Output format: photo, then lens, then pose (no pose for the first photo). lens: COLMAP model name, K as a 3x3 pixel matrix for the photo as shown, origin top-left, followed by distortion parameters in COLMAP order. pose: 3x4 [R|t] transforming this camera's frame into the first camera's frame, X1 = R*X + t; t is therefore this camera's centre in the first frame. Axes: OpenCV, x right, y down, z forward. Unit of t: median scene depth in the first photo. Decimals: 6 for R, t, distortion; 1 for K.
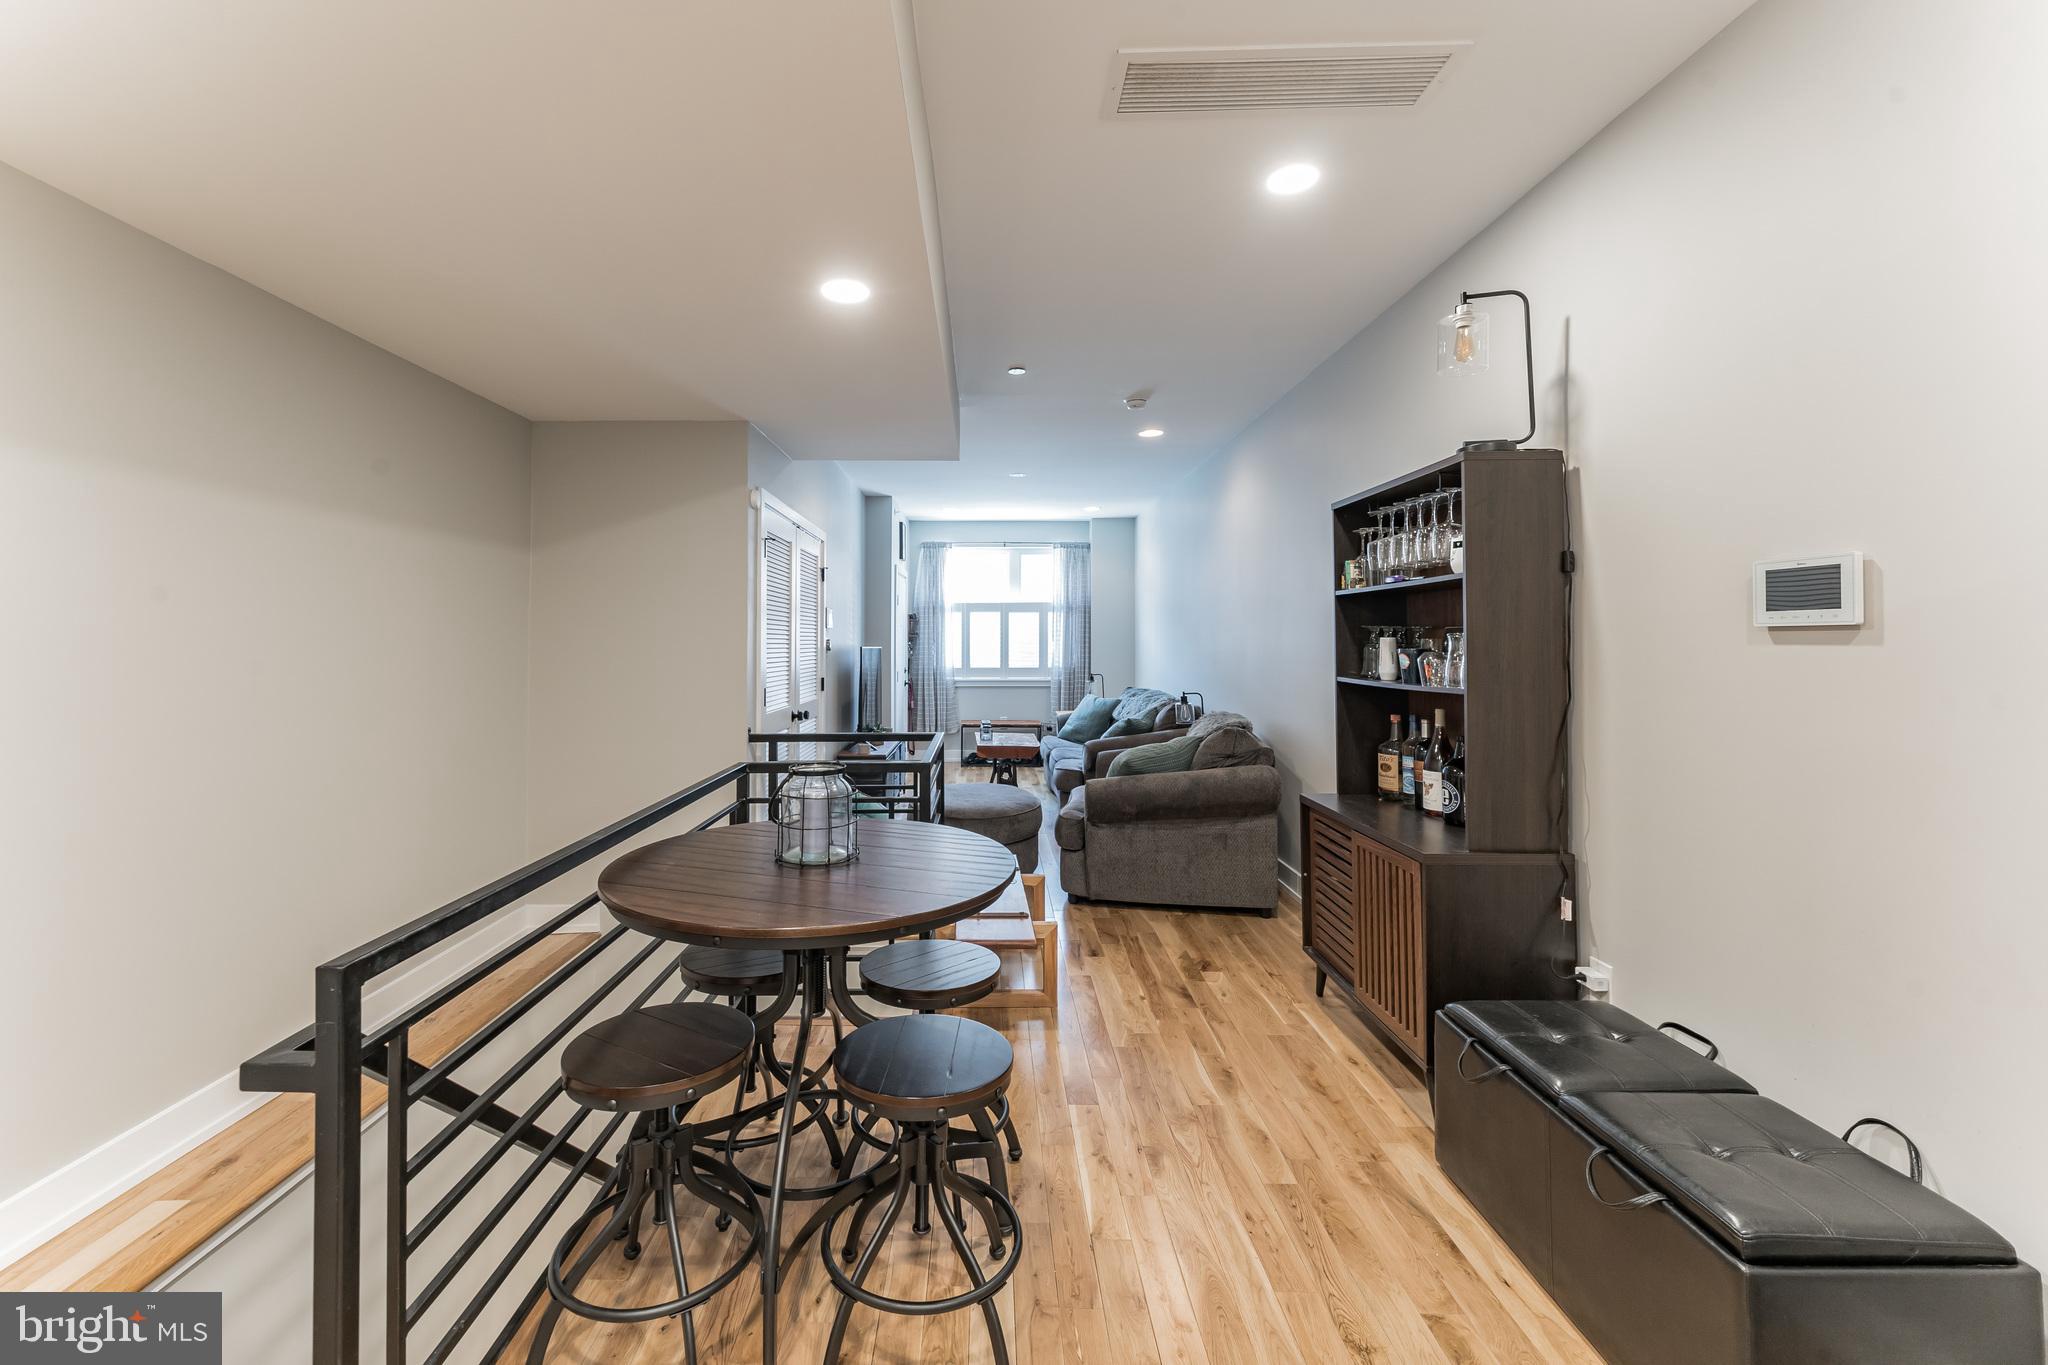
lens RADIAL K [[848.5, 0, 955.0], [0, 848.5, 627.4], [0, 0, 1]] dist [0.024454, 0.000863]
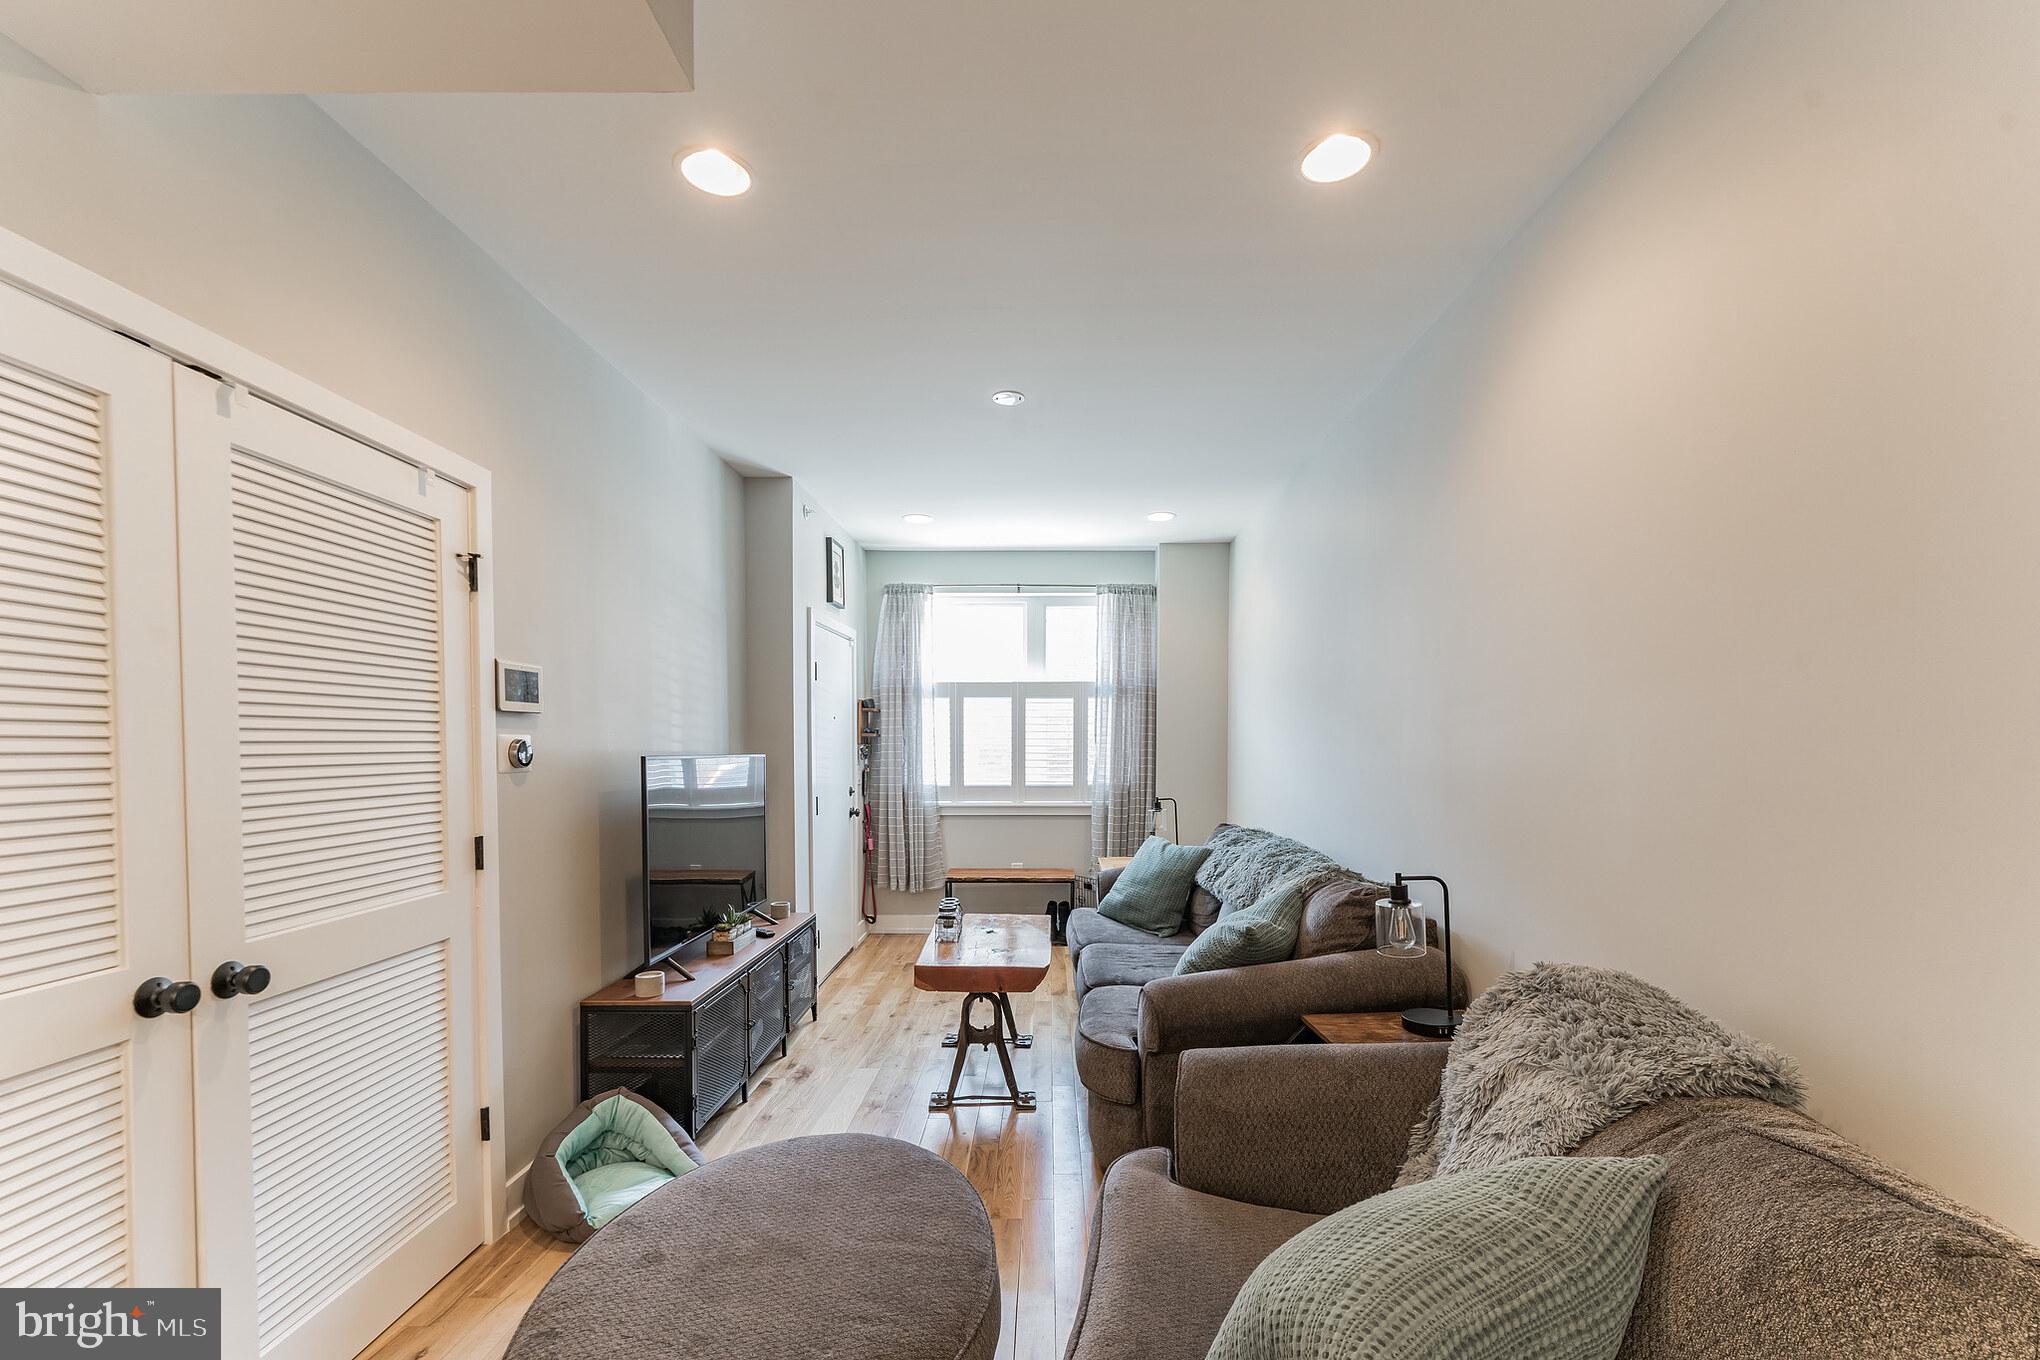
lens RADIAL K [[850.1, 0, 1042.6], [0, 850.1, 778.3], [0, 0, 1]] dist [0.022178, -0.004687]
pose [[0.999457, -0.002160, 0.032888, 0.124564], [0.000241, 0.998302, 0.058247, 0.011341], [-0.032958, -0.058207, 0.997760, 0.834684]]
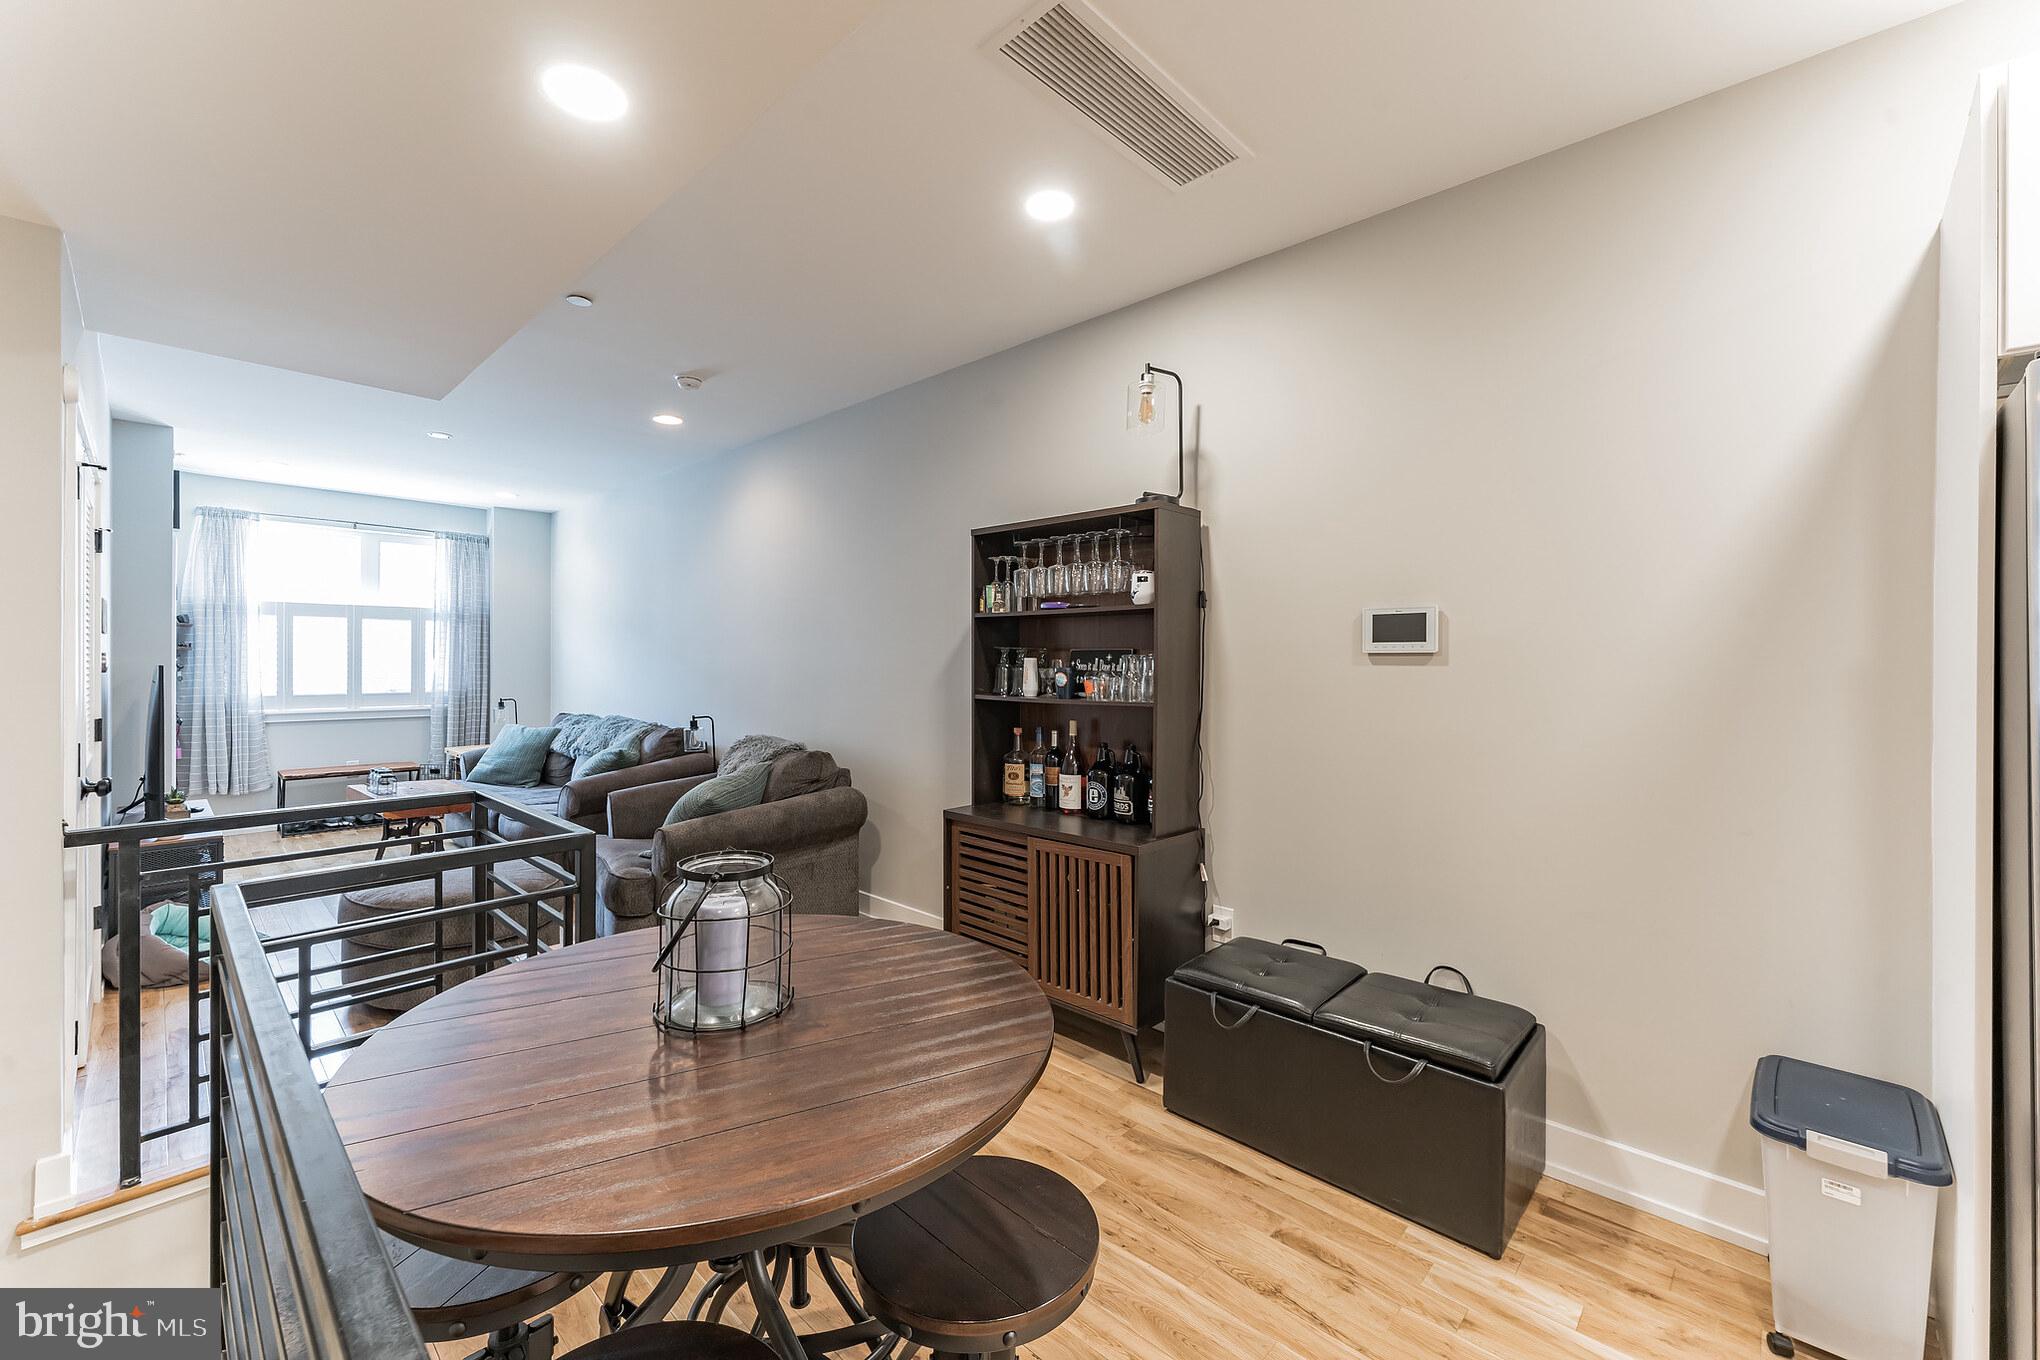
lens RADIAL K [[850.1, 0, 994.1], [0, 850.1, 663.6], [0, 0, 1]] dist [0.022178, -0.004687]
pose [[0.685901, 0.000996, 0.727694, -0.231724], [-0.016621, 0.999760, 0.014298, 0.003088], [-0.727505, -0.021902, 0.685752, 0.202683]]
